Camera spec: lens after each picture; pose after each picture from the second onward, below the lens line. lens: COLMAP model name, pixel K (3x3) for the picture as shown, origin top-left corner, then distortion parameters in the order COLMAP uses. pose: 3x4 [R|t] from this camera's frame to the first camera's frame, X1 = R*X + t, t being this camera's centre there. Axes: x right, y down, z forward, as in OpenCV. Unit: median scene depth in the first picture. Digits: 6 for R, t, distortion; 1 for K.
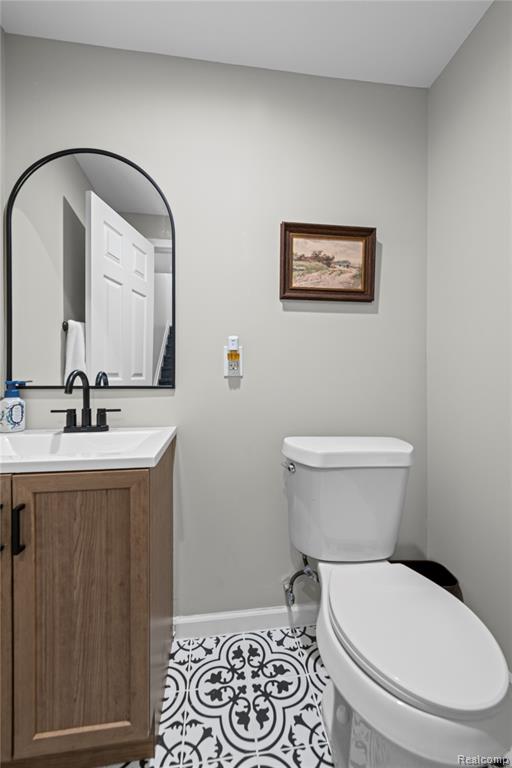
lens RADIAL K [[313.2, 0, 256.7], [0, 313.2, 384.9], [0, 0, 1]] dist [0.008956, -0.000118]
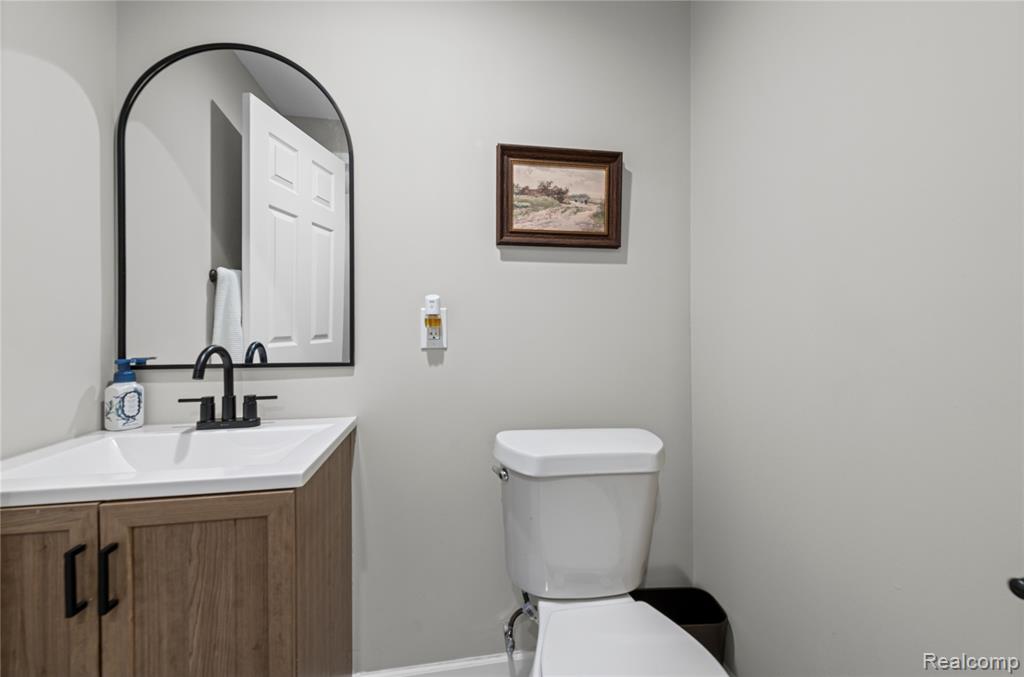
lens RADIAL K [[416.1, 0, 510.7], [0, 416.1, 336.2], [0, 0, 1]] dist [0.008771, 0.000173]
pose [[0.999544, -0.003836, 0.029951, 0.087548], [0.003990, 0.999979, -0.005108, -0.055196], [-0.029931, 0.005225, 0.999538, -0.001981]]
